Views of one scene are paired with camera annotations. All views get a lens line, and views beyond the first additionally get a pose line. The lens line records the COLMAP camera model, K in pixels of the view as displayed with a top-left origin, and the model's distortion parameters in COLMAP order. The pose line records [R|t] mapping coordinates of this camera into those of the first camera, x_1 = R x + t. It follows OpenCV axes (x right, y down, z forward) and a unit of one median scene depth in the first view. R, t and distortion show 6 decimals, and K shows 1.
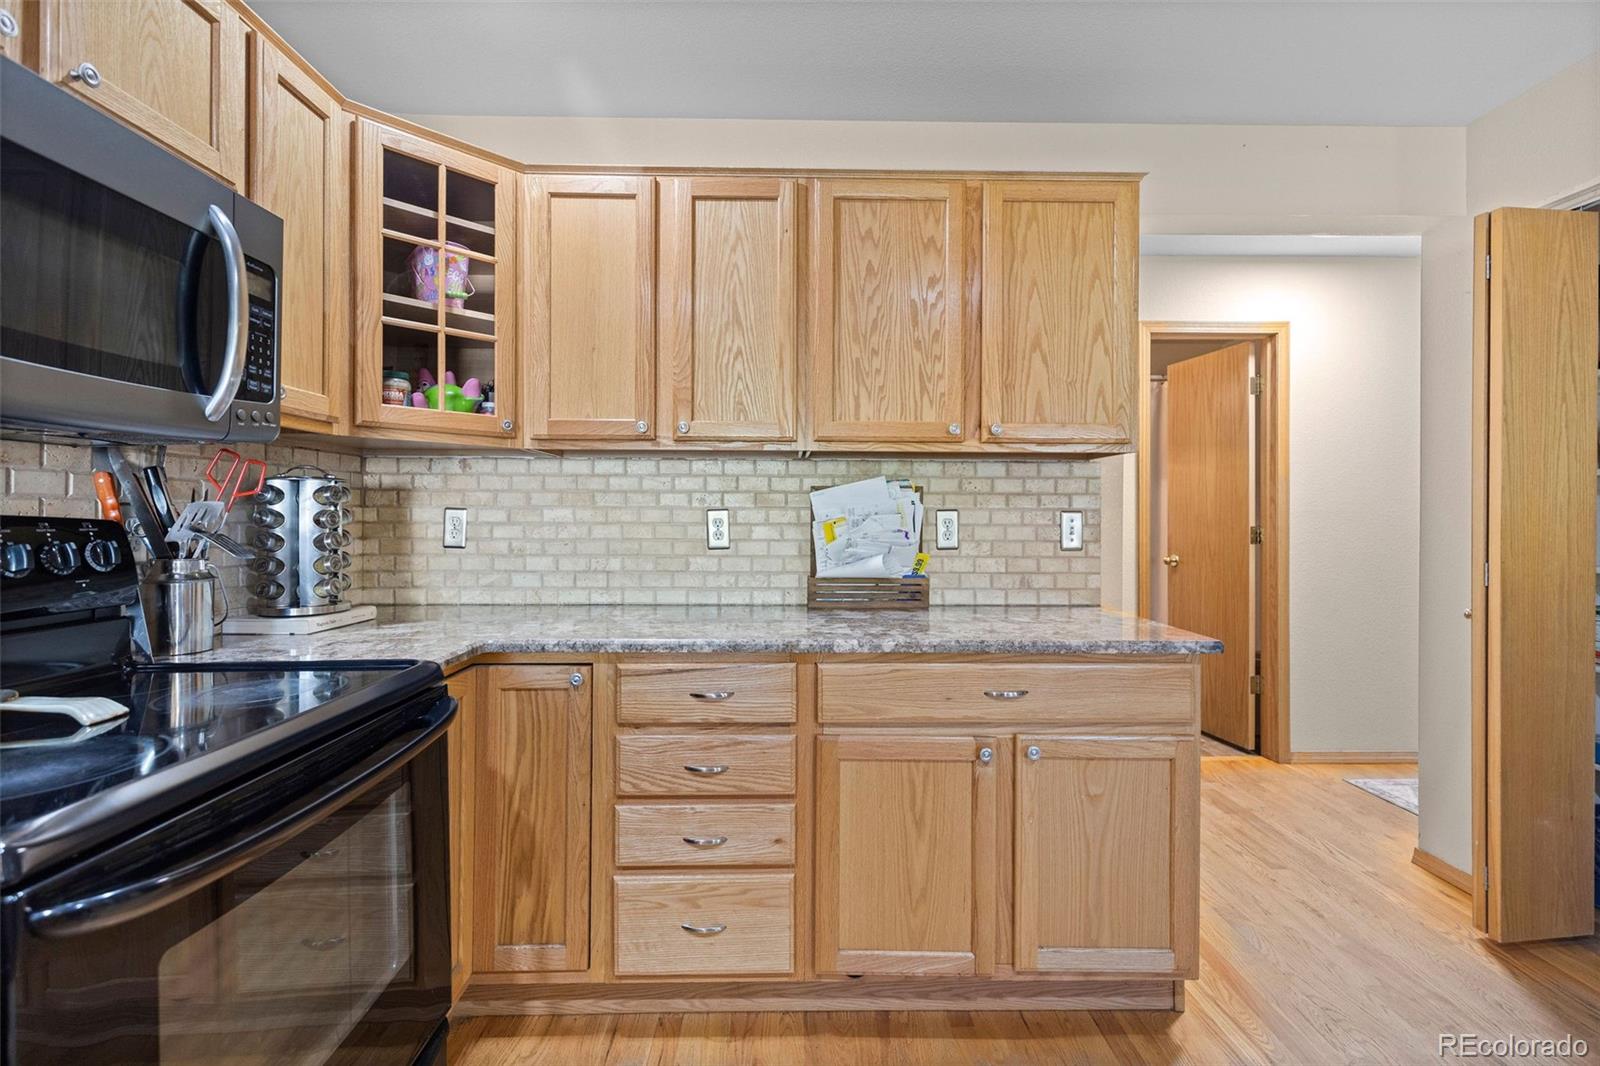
lens RADIAL K [[728.1, 0, 797.9], [0, 728.1, 514.9], [0, 0, 1]] dist [0.008802, -0.000182]
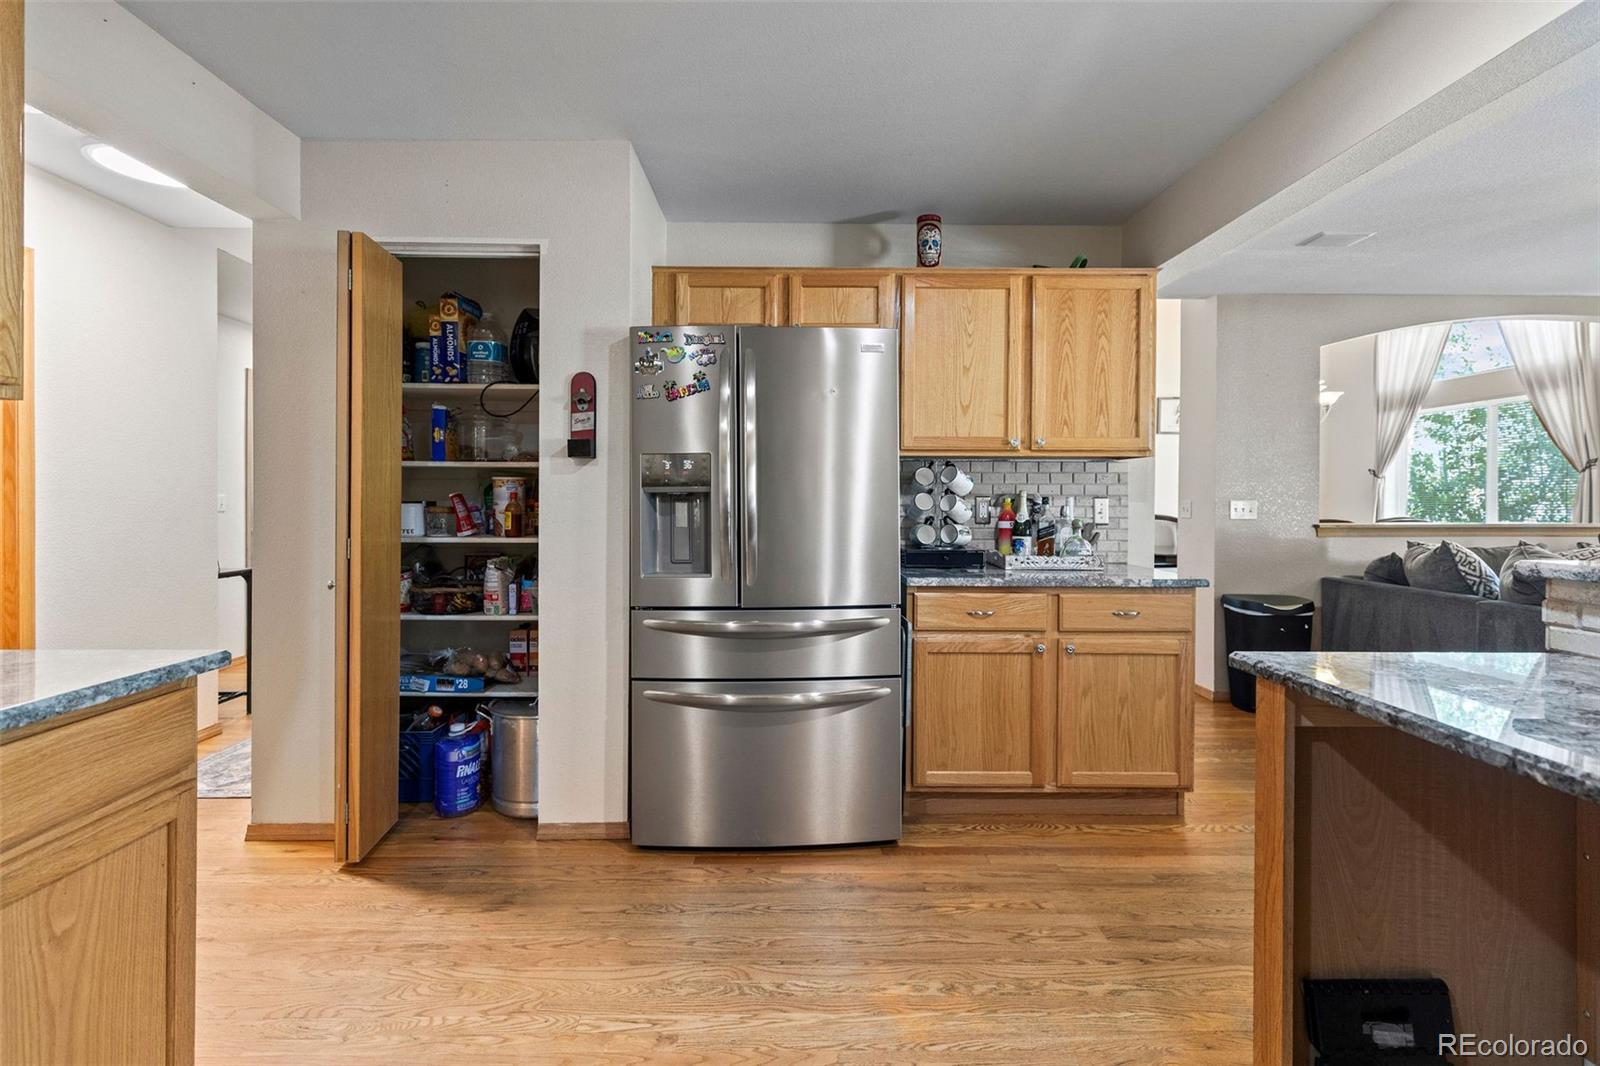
lens RADIAL K [[728.1, 0, 793.7], [0, 728.1, 506.0], [0, 0, 1]] dist [0.008802, -0.000182]
pose [[0.002690, -0.010223, 0.999944, -0.199190], [-0.004334, 0.999938, 0.010234, -0.000131], [-0.999987, -0.004361, 0.002645, 0.303705]]
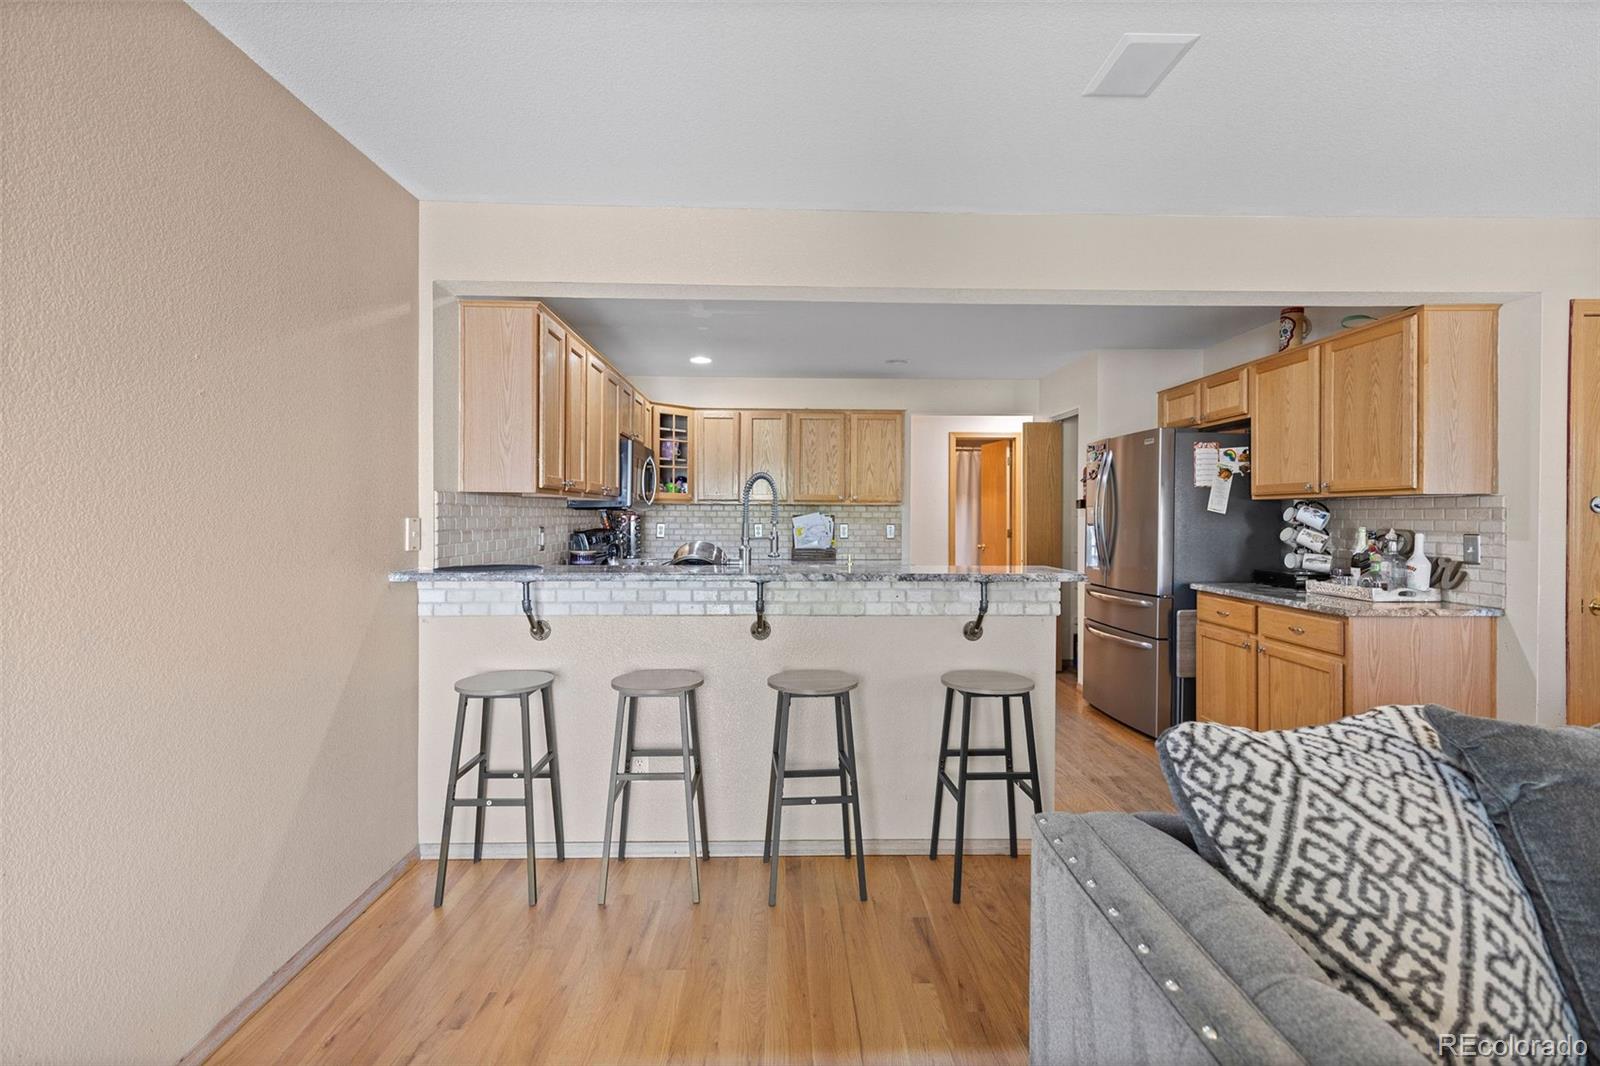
lens RADIAL K [[728.1, 0, 798.9], [0, 728.1, 524.0], [0, 0, 1]] dist [0.008802, -0.000182]
pose [[0.999972, 0.000556, 0.007471, 0.023133], [-0.000653, 0.999915, 0.013006, -0.047492], [-0.007463, -0.013010, 0.999888, -1.944044]]
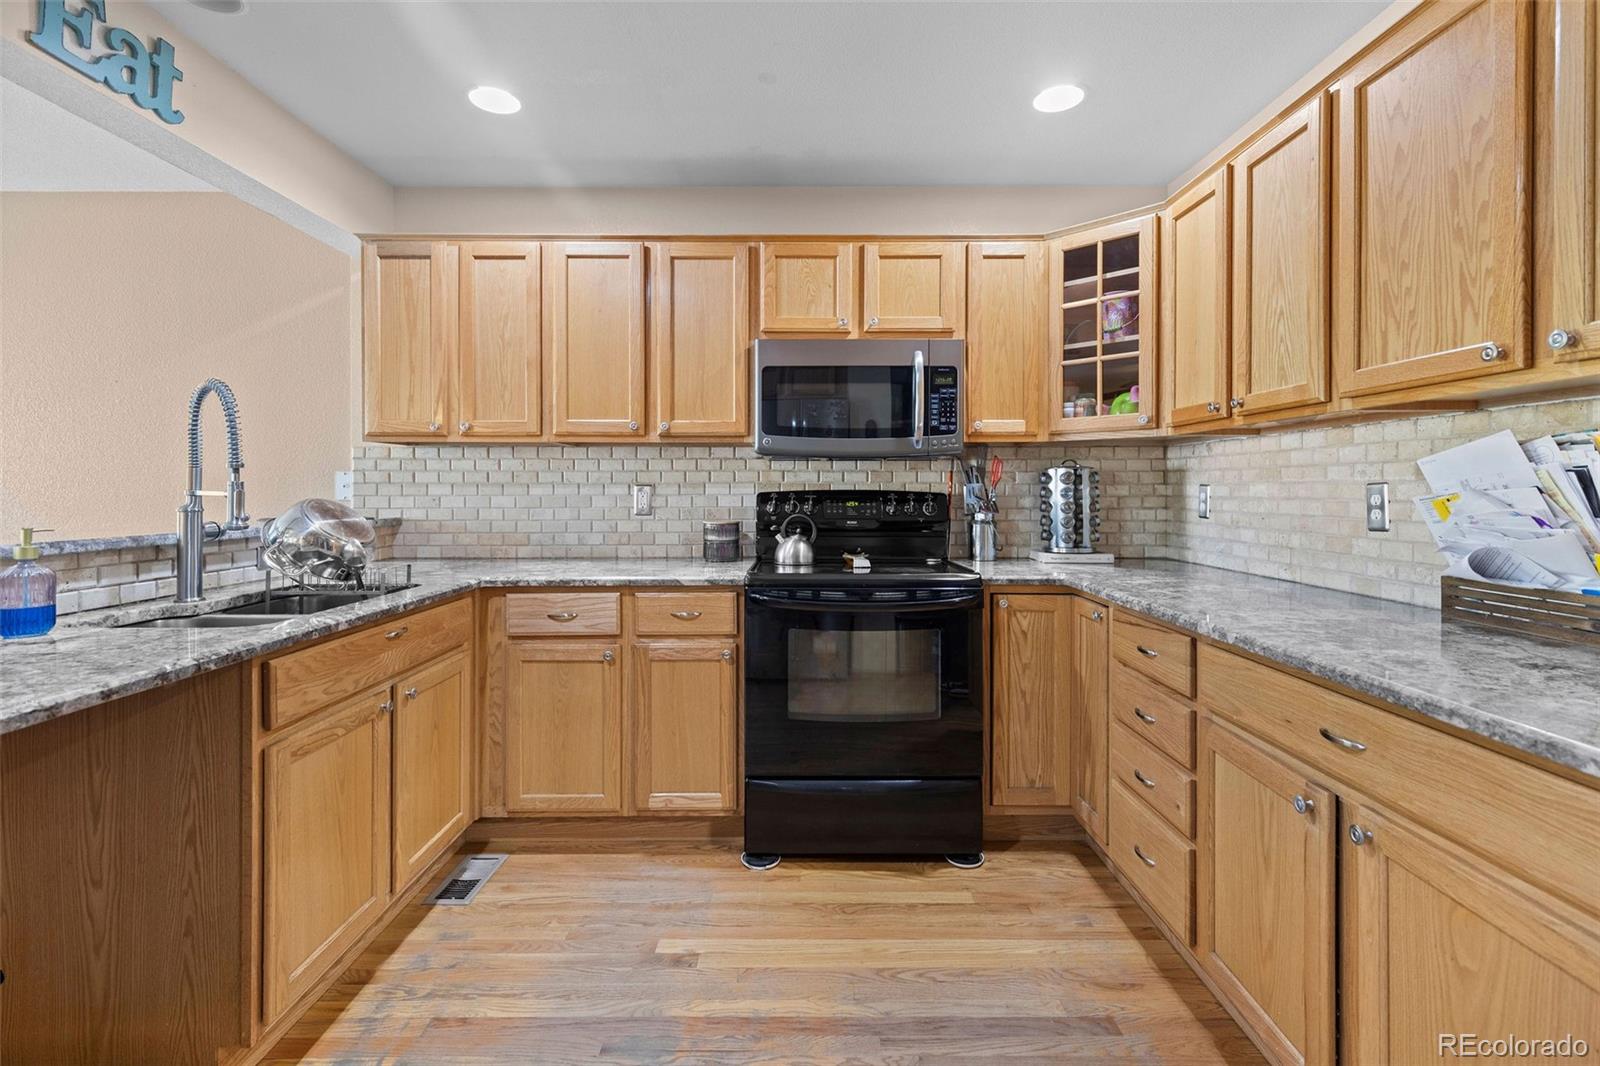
lens RADIAL K [[728.1, 0, 793.9], [0, 728.1, 492.1], [0, 0, 1]] dist [0.008802, -0.000182]
pose [[-0.018307, 0.000109, -0.999832, 0.851933], [-0.000038, 1.000000, 0.000110, 0.002884], [0.999832, 0.000040, -0.018307, 0.402611]]
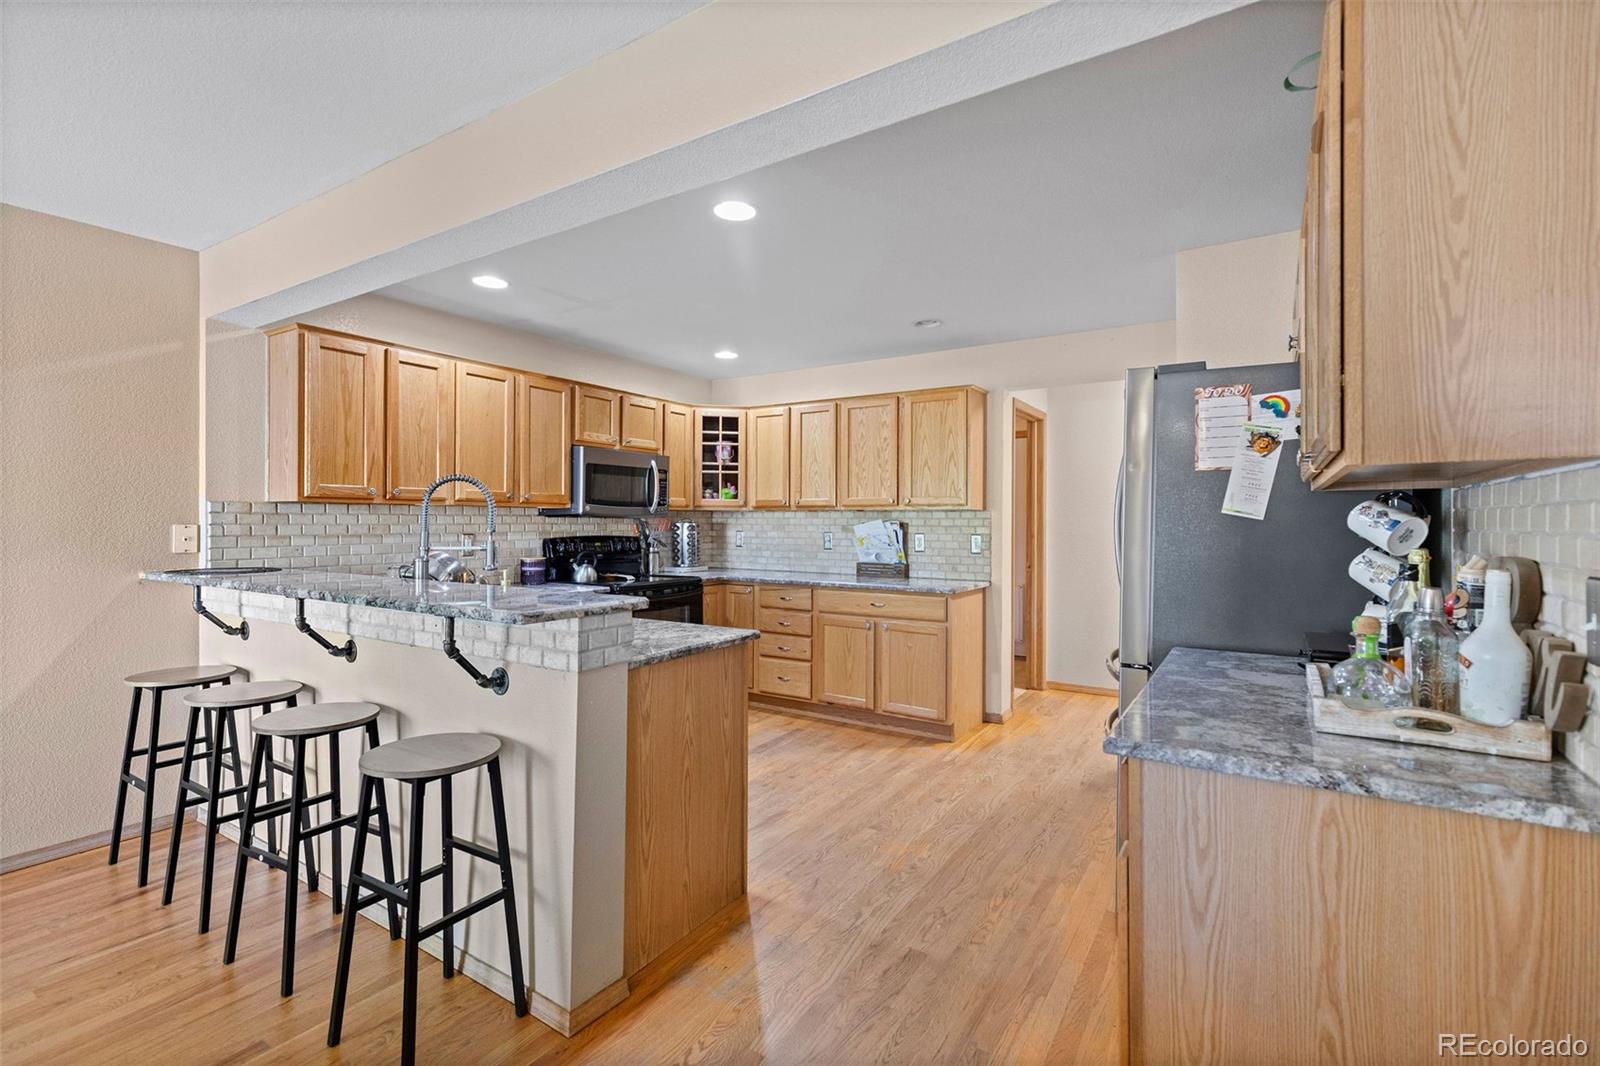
lens RADIAL K [[728.1, 0, 796.4], [0, 728.1, 524.9], [0, 0, 1]] dist [0.008802, -0.000182]
pose [[0.829641, 0.002331, -0.558292, 1.286791], [-0.000588, 0.999994, 0.003301, -0.046038], [0.558296, -0.002411, 0.829638, -1.155491]]
